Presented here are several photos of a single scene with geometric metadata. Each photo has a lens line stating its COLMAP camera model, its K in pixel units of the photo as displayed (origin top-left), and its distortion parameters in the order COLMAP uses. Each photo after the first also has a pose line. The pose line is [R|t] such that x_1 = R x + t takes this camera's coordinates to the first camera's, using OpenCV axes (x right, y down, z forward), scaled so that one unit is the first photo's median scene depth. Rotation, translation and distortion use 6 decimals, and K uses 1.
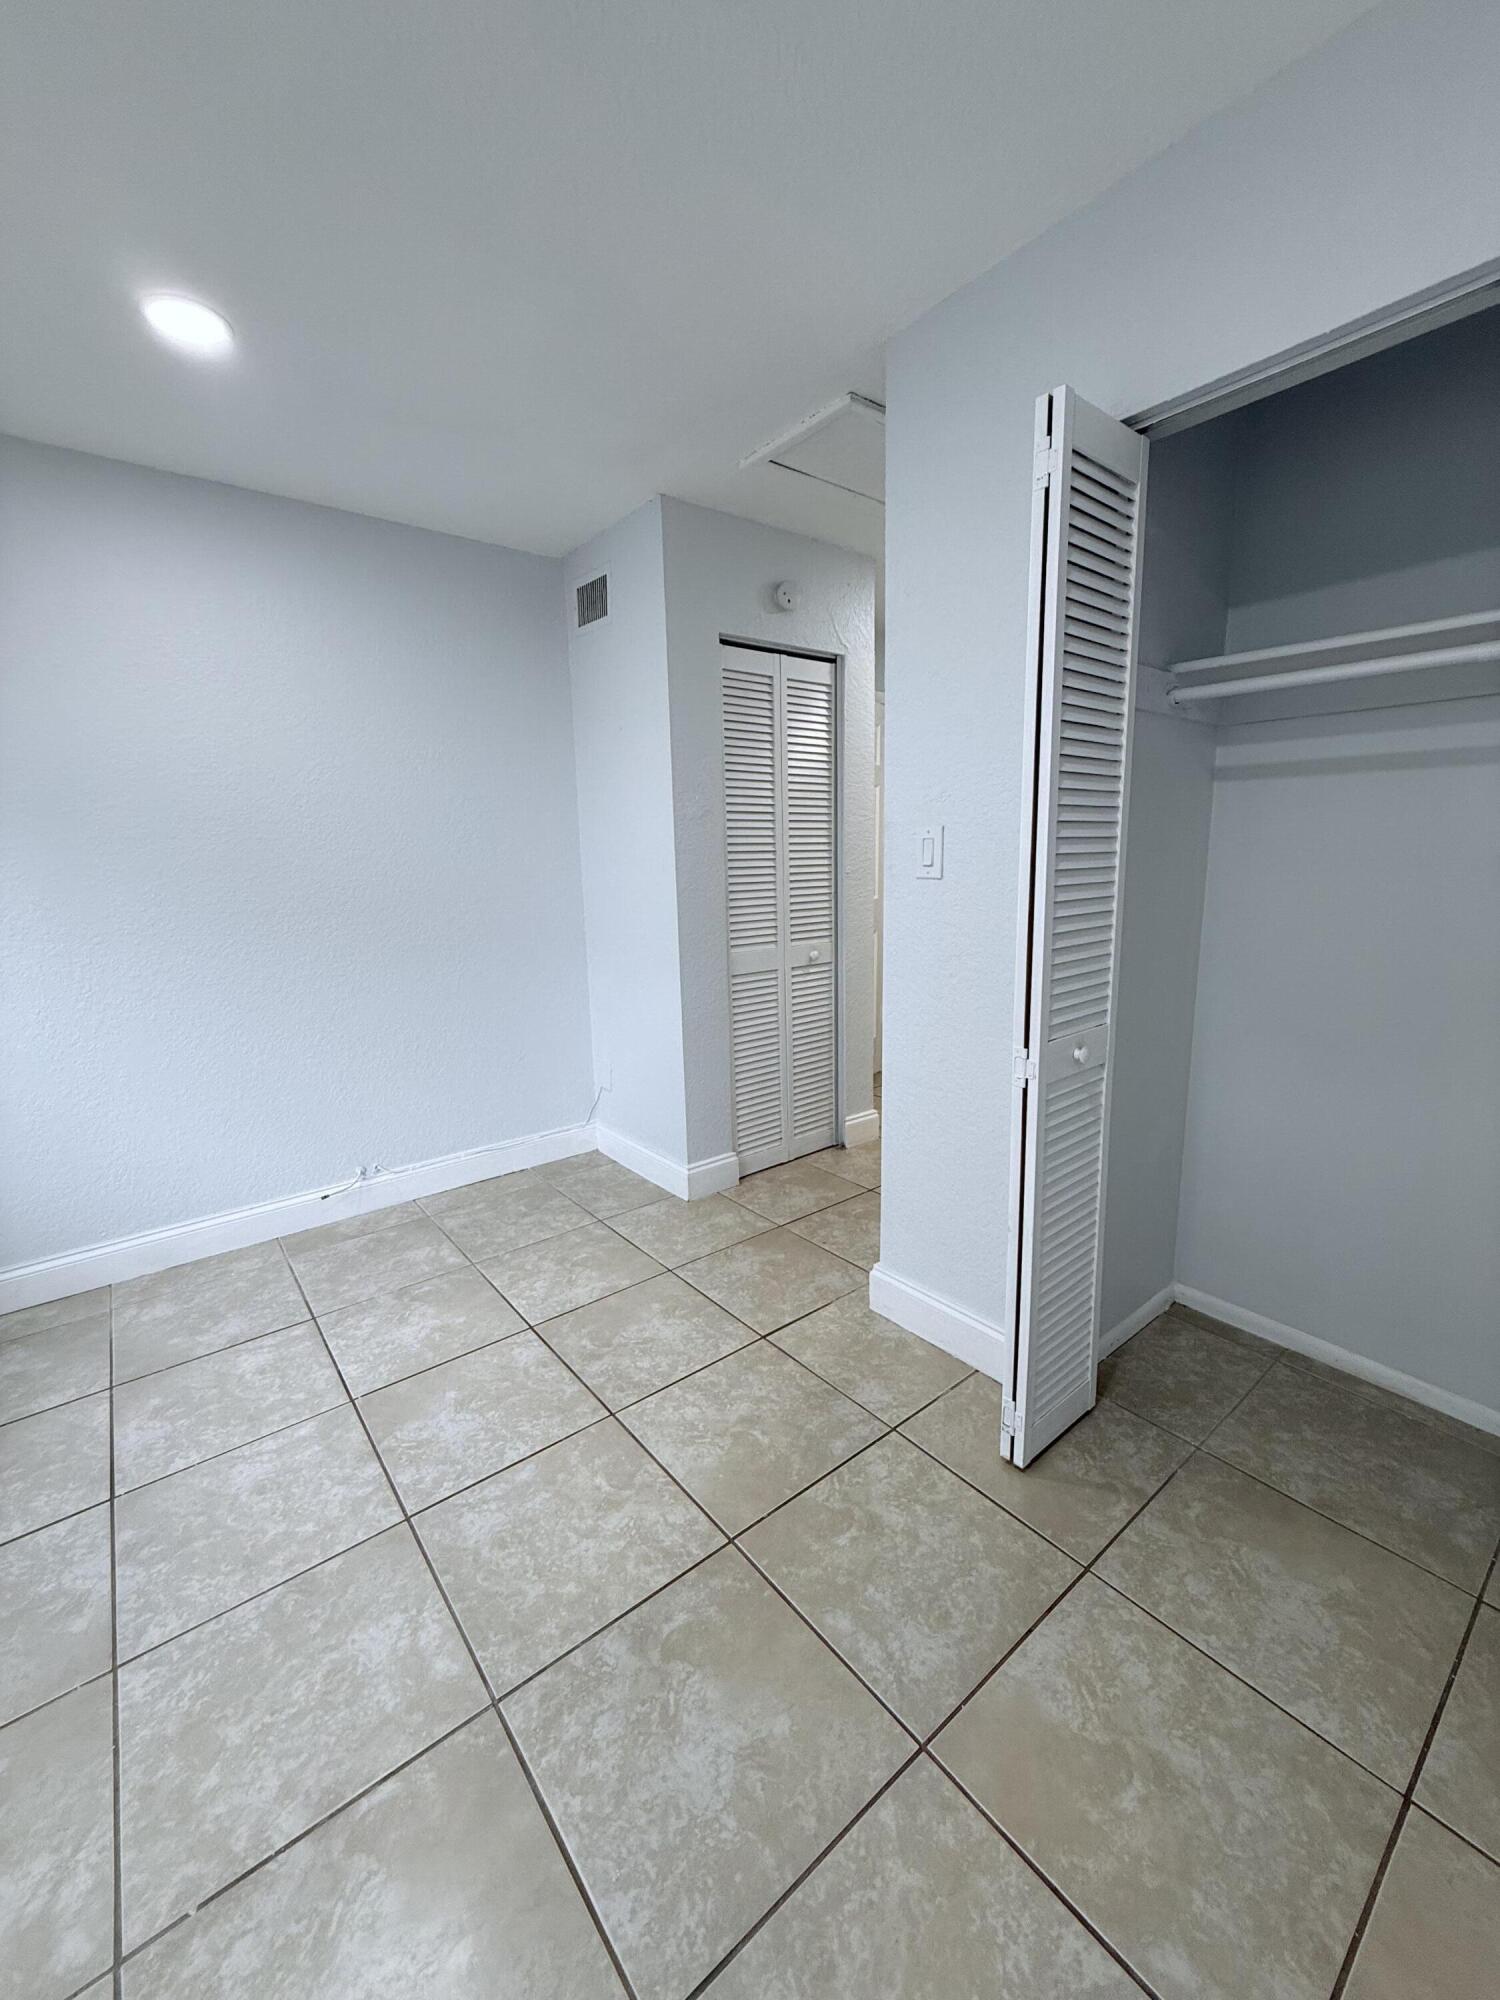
lens RADIAL K [[795.1, 0, 743.9], [0, 795.1, 982.6], [0, 0, 1]] dist [0.000192, 0.000177]
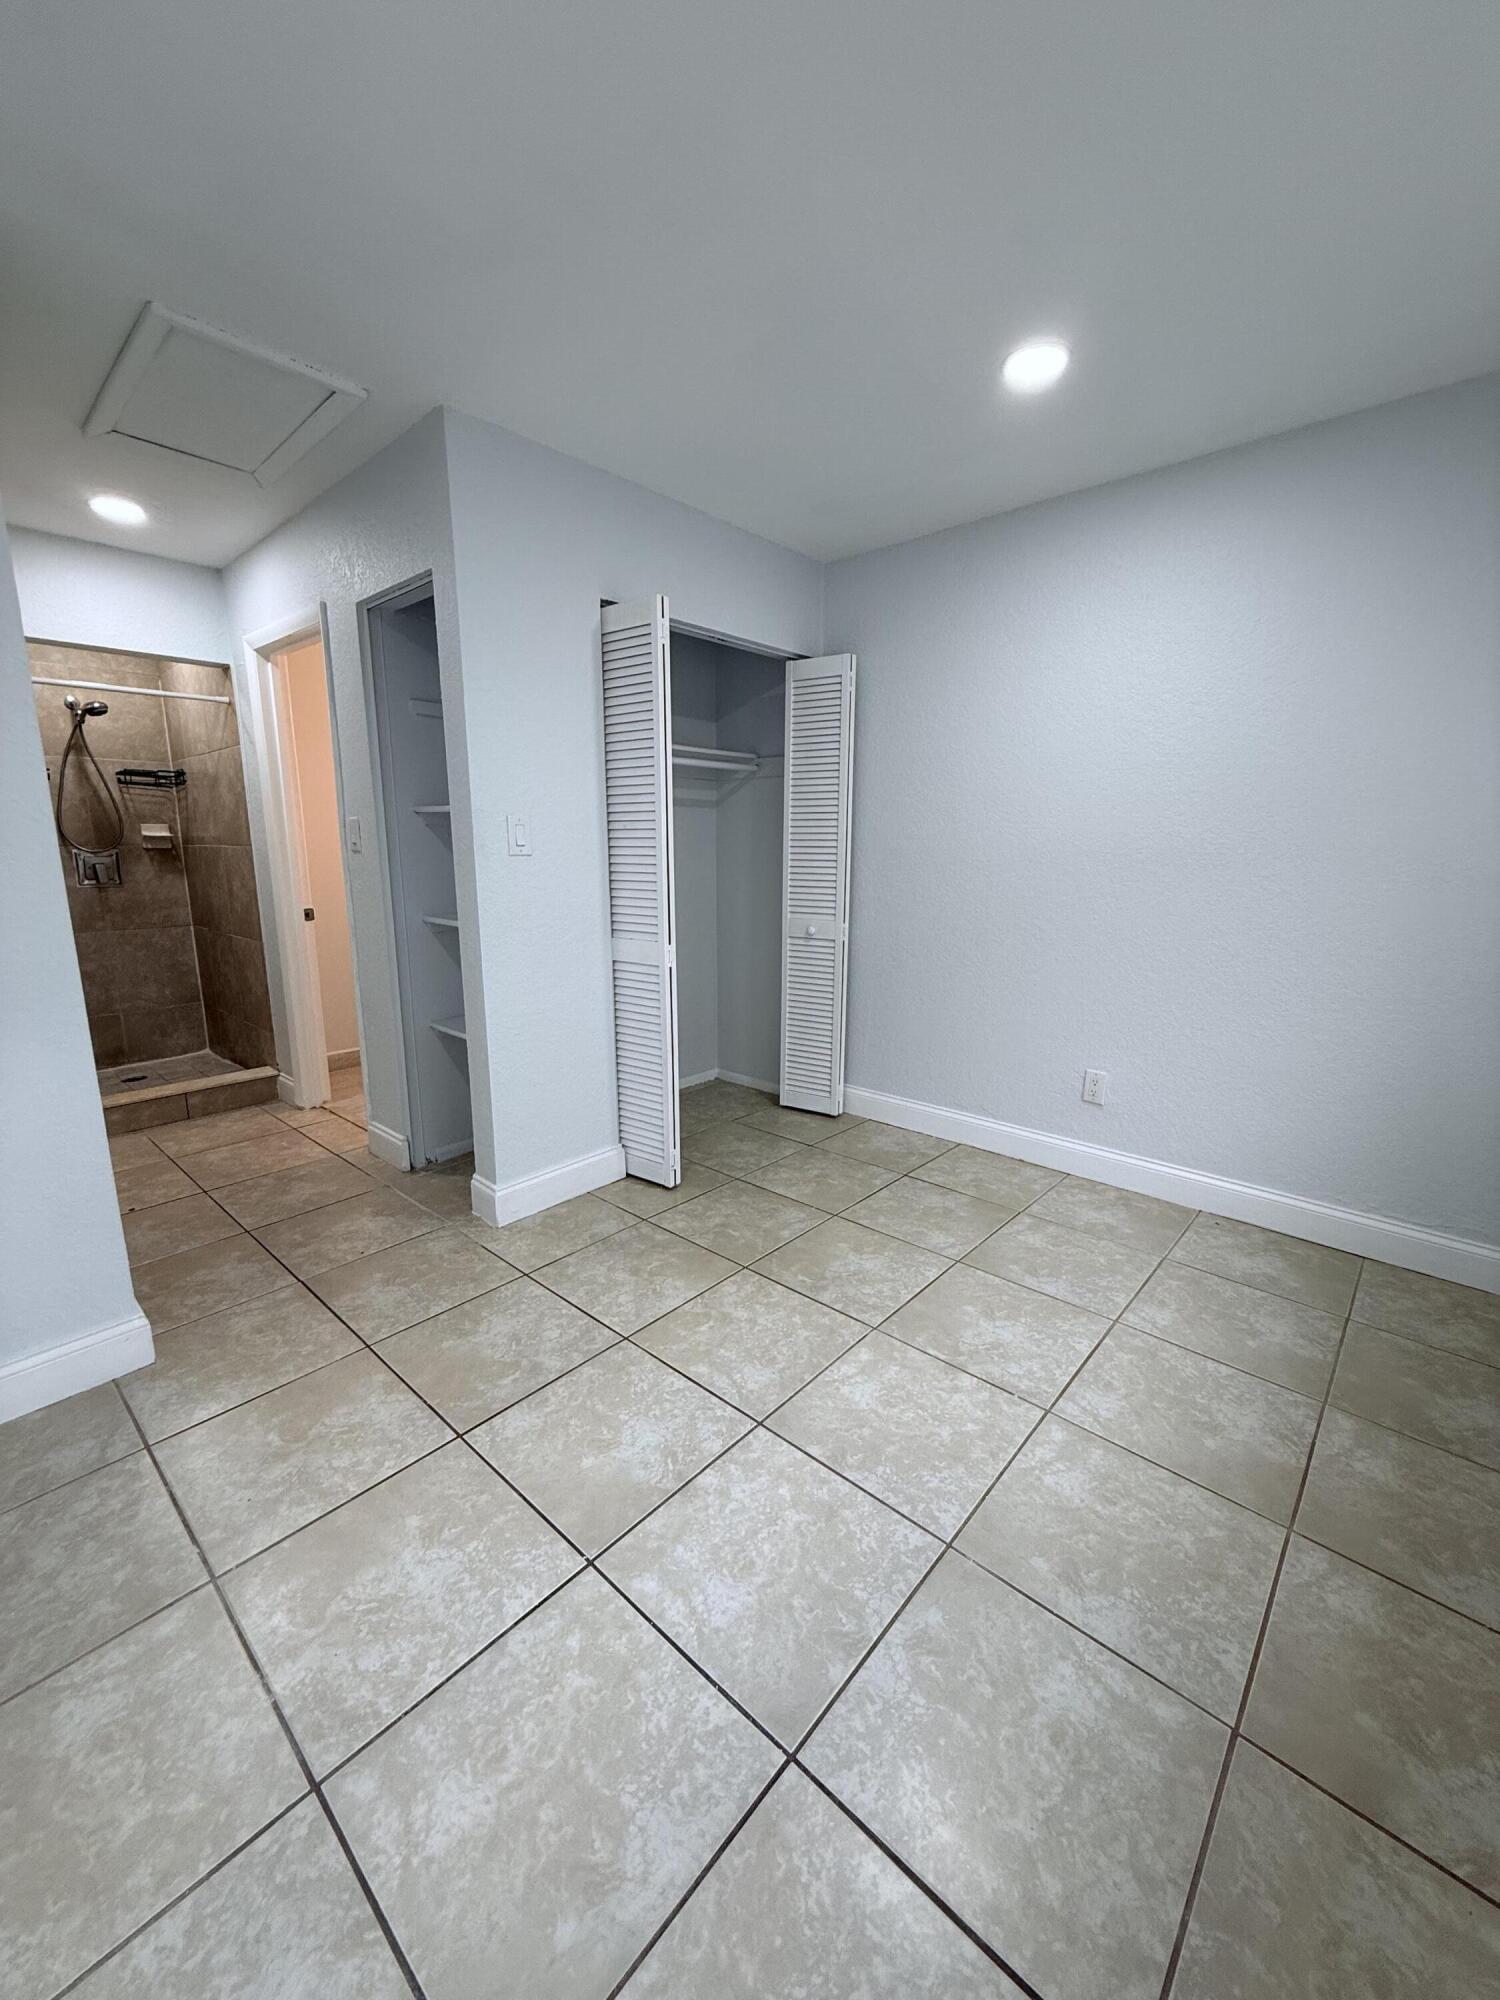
lens RADIAL K [[795.1, 0, 747.8], [0, 795.1, 997.7], [0, 0, 1]] dist [0.000192, 0.000177]
pose [[-0.162670, -0.169076, 0.972086, -1.243125], [0.161258, 0.967406, 0.195247, -0.108650], [-0.973414, 0.188518, -0.130103, 0.930852]]
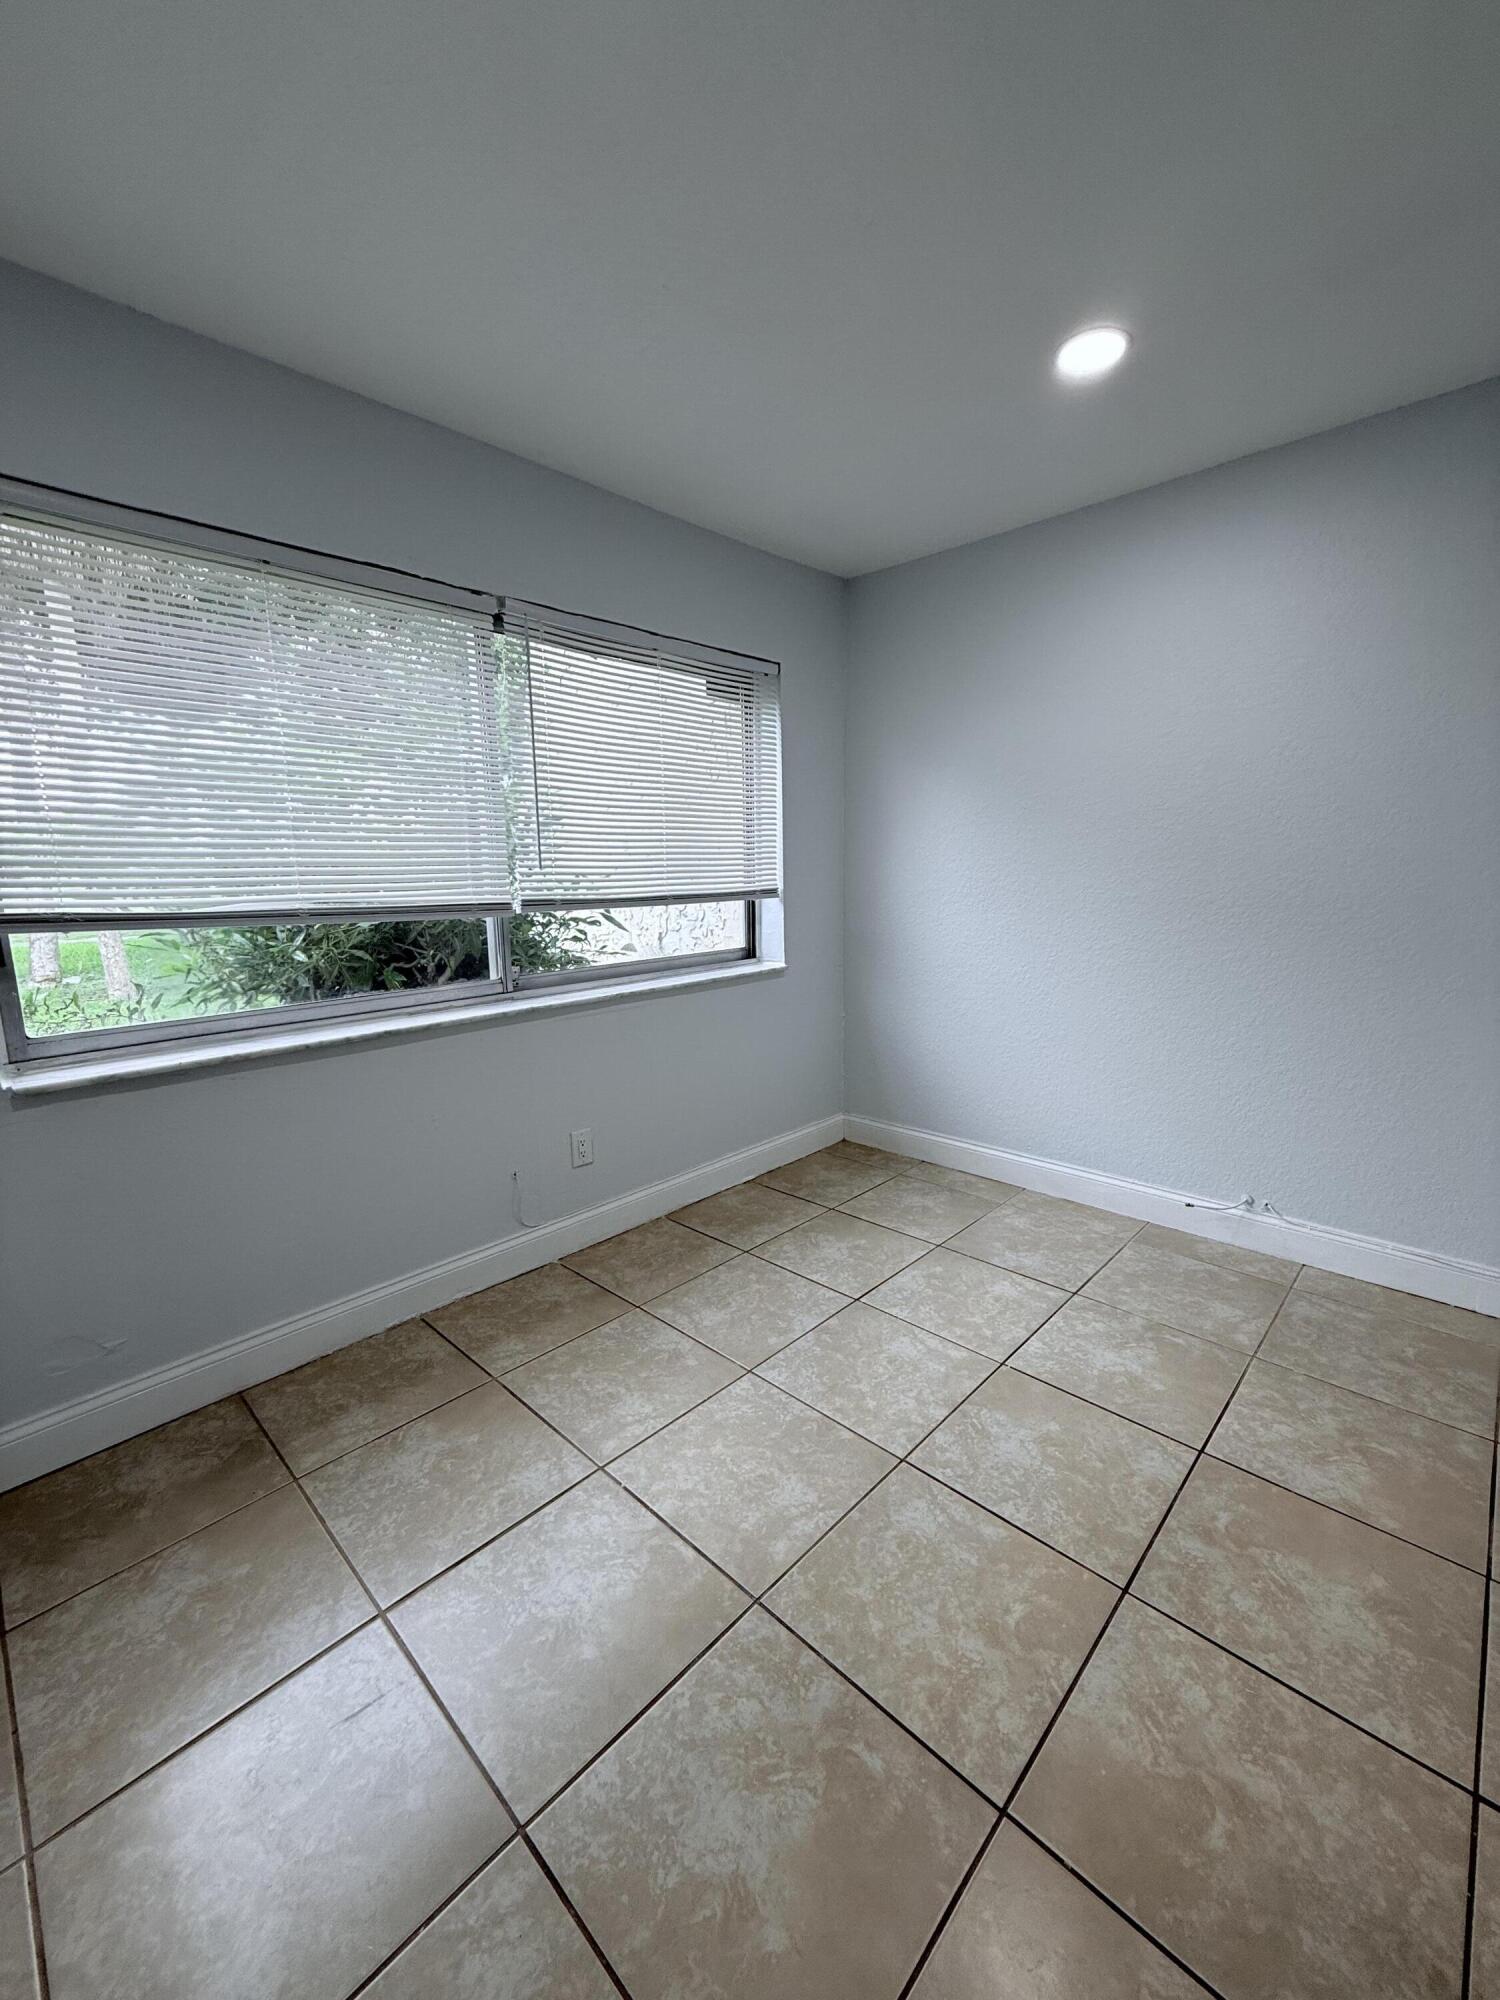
lens RADIAL K [[795.1, 0, 759.0], [0, 795.1, 988.6], [0, 0, 1]] dist [0.000192, 0.000177]
pose [[0.140707, 0.173289, -0.974768, 0.441150], [-0.145451, 0.977498, 0.152779, -0.083015], [0.979309, 0.120284, 0.162746, 0.491086]]
